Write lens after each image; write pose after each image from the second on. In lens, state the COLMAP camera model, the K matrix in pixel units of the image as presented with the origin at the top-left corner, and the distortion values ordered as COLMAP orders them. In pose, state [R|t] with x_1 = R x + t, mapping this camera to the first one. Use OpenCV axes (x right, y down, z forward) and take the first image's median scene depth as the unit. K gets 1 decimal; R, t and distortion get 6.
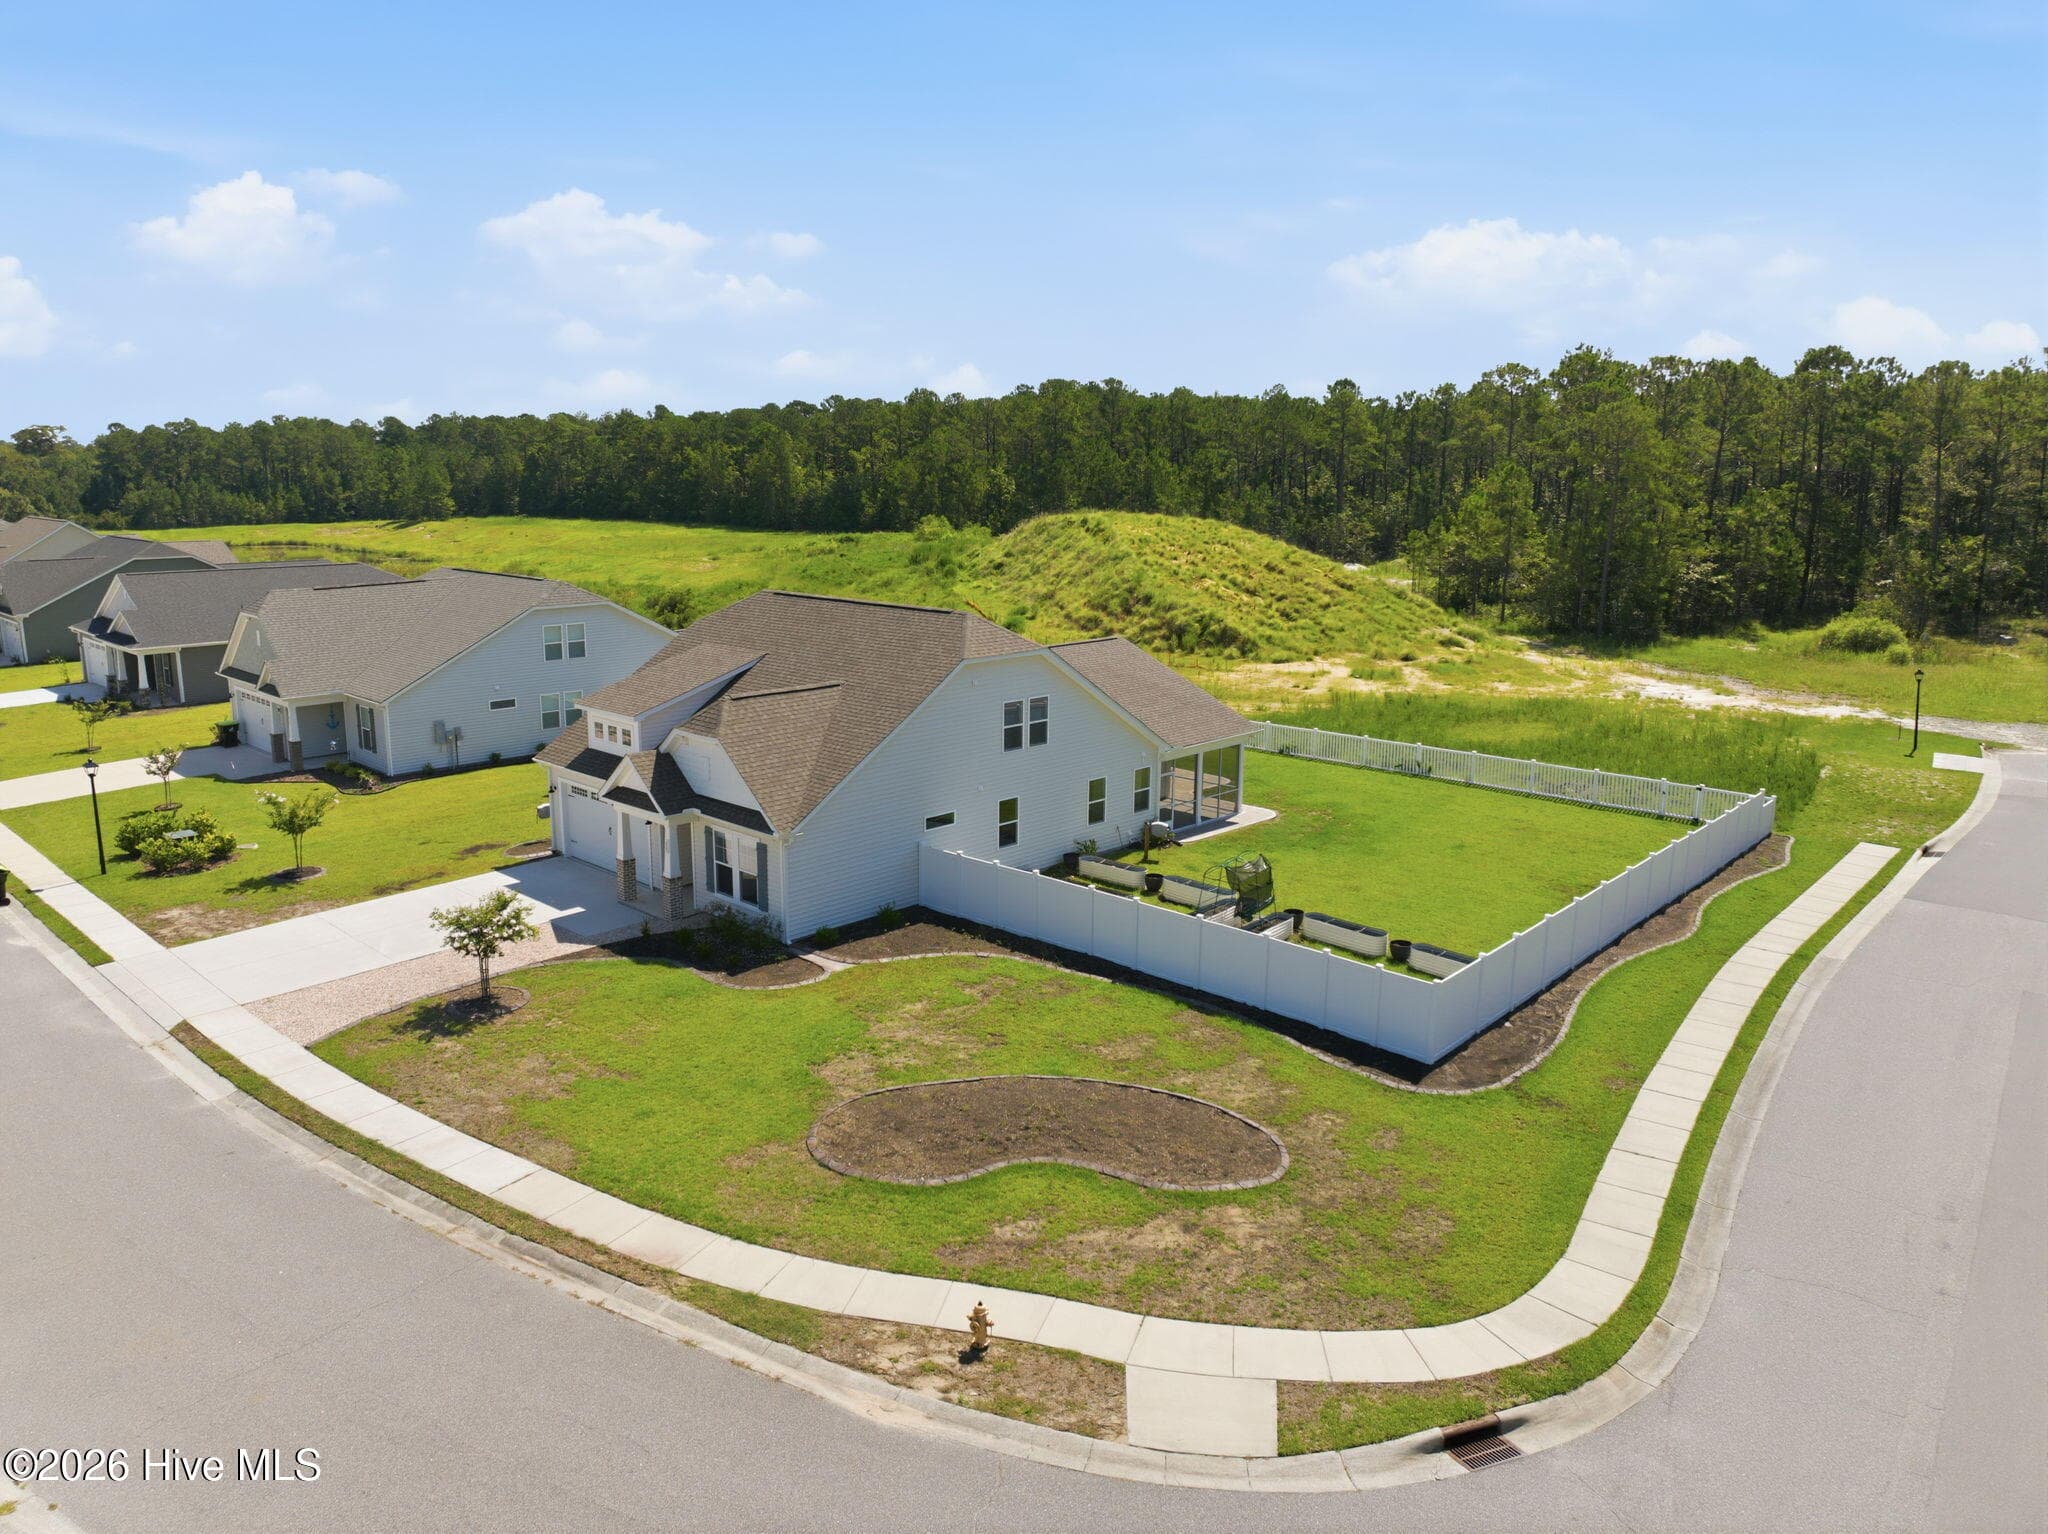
lens RADIAL K [[1438.2, 0, 1011.1], [0, 1438.2, 756.4], [0, 0, 1]] dist [-0.025891, -0.023028]
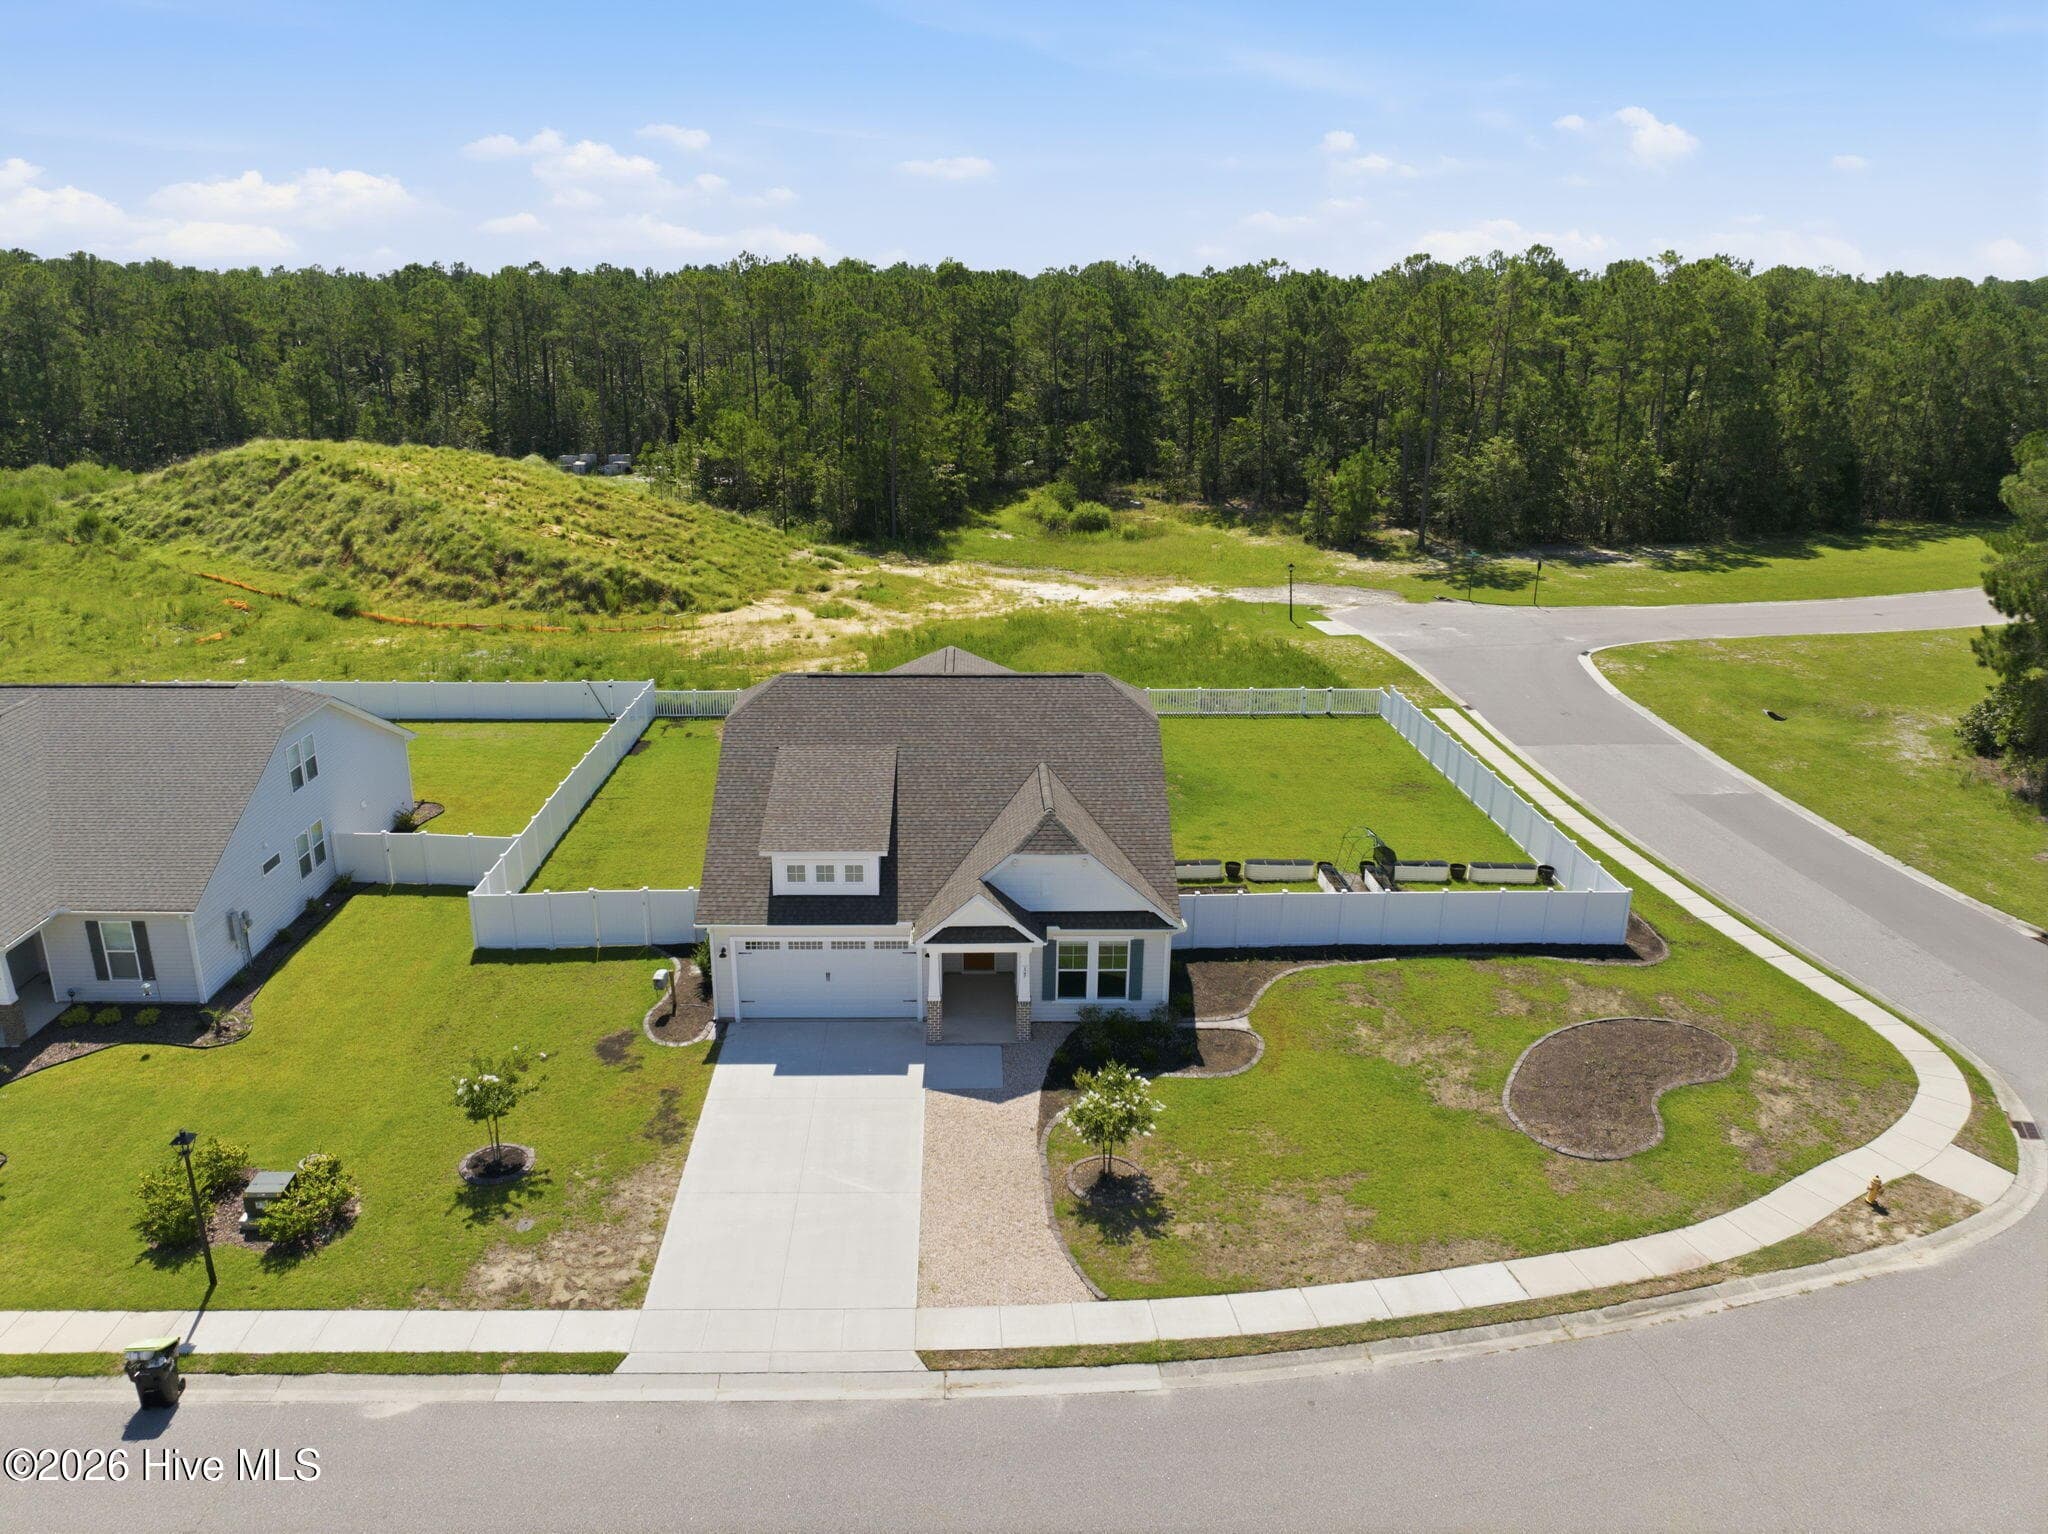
lens RADIAL K [[1438.2, 0, 1011.1], [0, 1438.2, 756.4], [0, 0, 1]] dist [-0.025891, -0.023028]
pose [[0.700745, -0.218723, 0.679056, -0.863017], [0.140427, 0.975509, 0.169298, -0.243975], [-0.699454, -0.023277, 0.714298, 0.298995]]
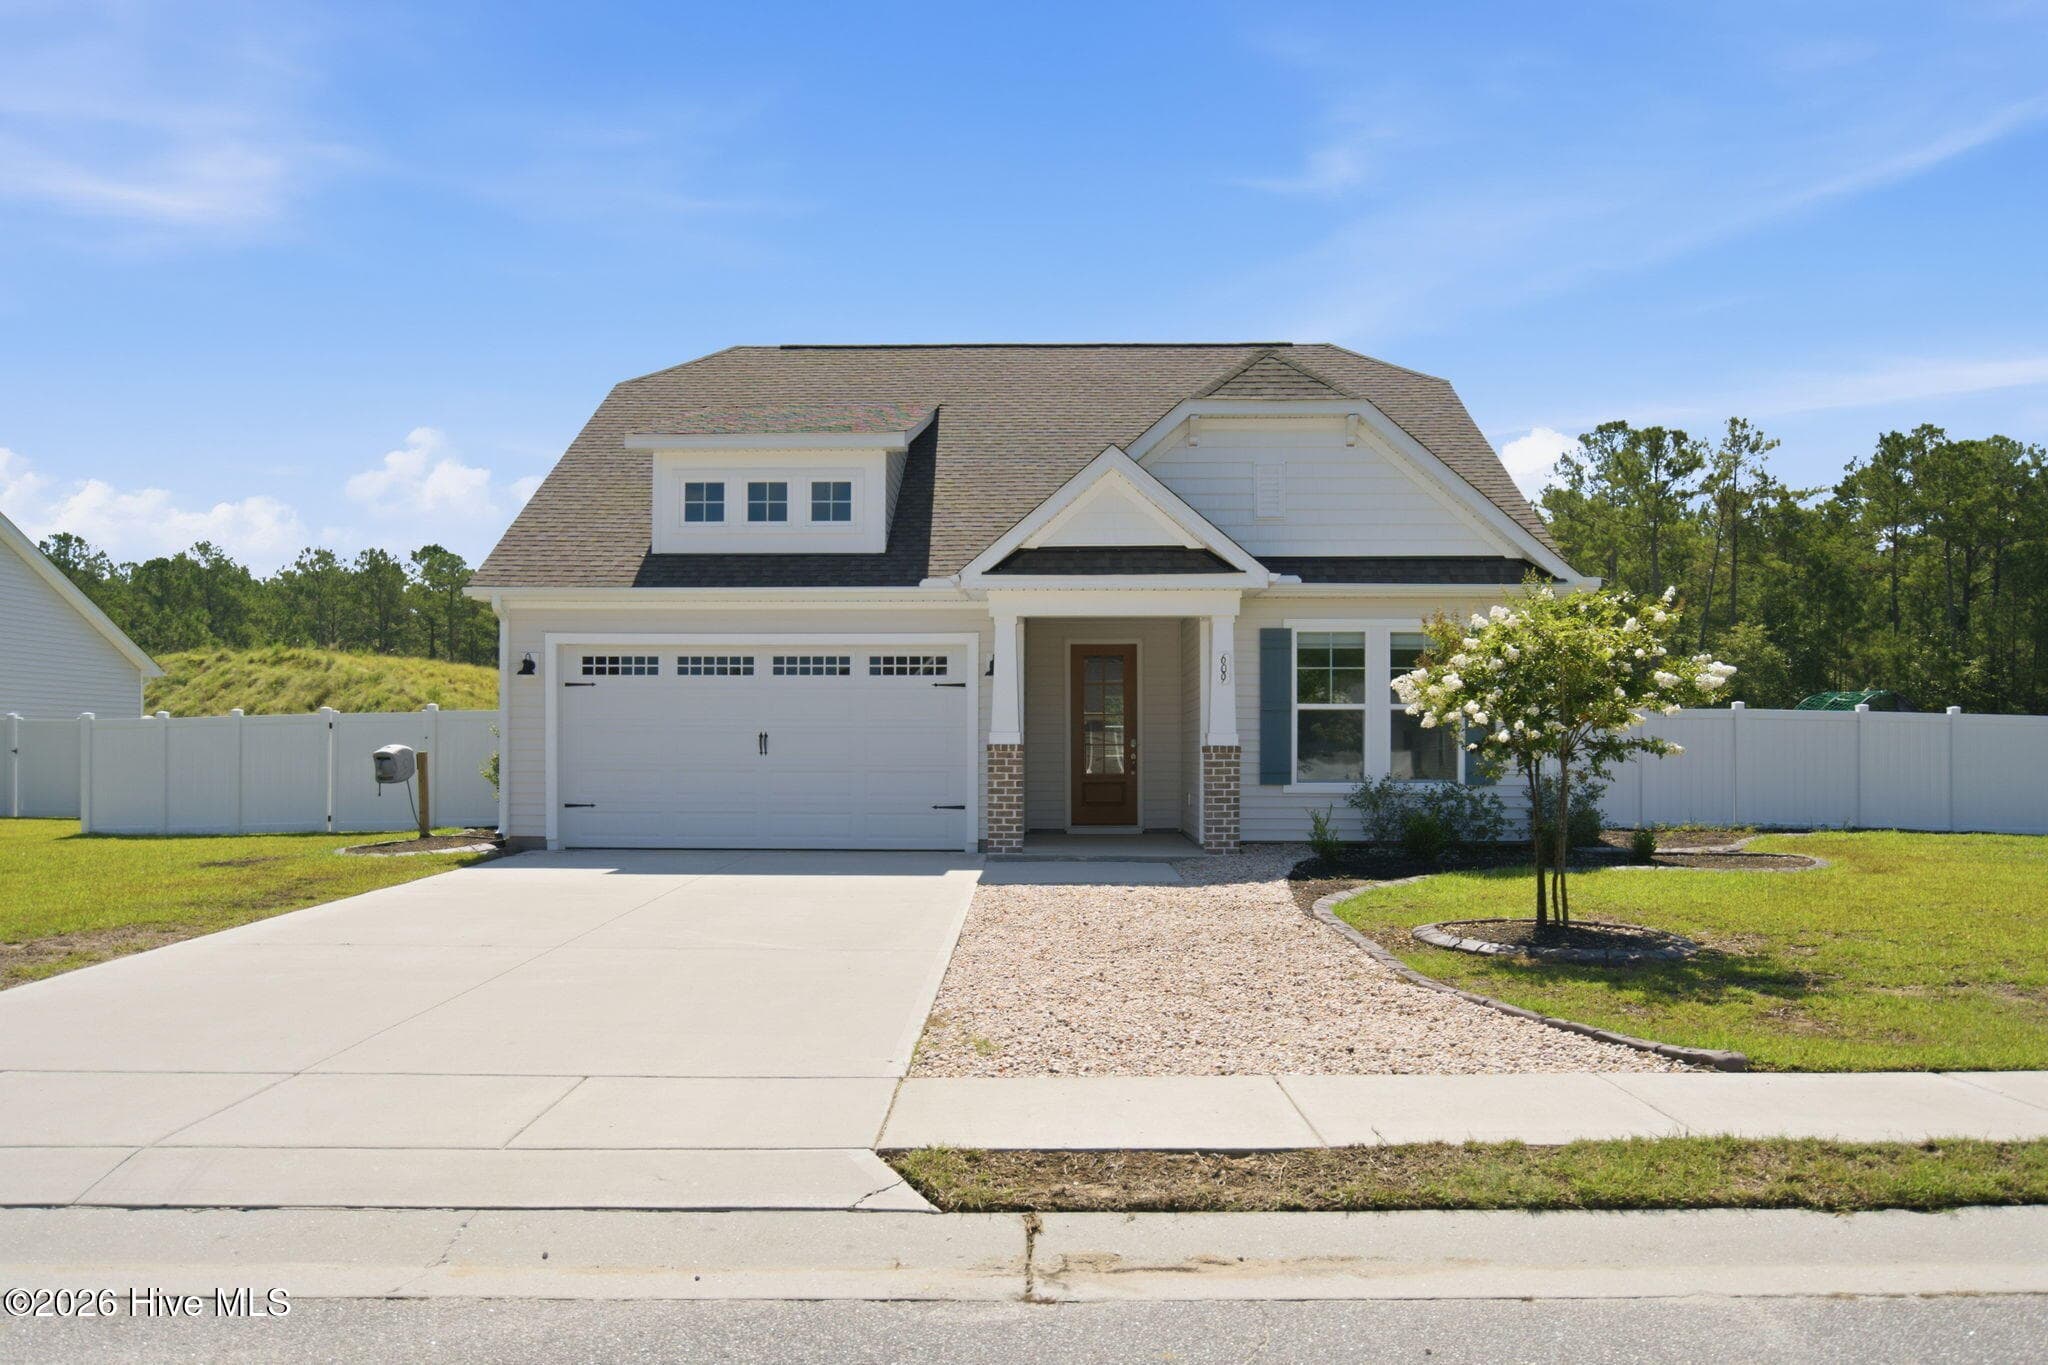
lens RADIAL K [[1570.0, 0, 1024.3], [0, 1570.0, 748.0], [0, 0, 1]] dist [-0.029867, 0.000248]
pose [[0.733034, -0.000708, 0.680192, -0.572268], [0.138045, 0.979343, -0.147750, 0.140604], [-0.666037, 0.202203, 0.717990, 0.704811]]
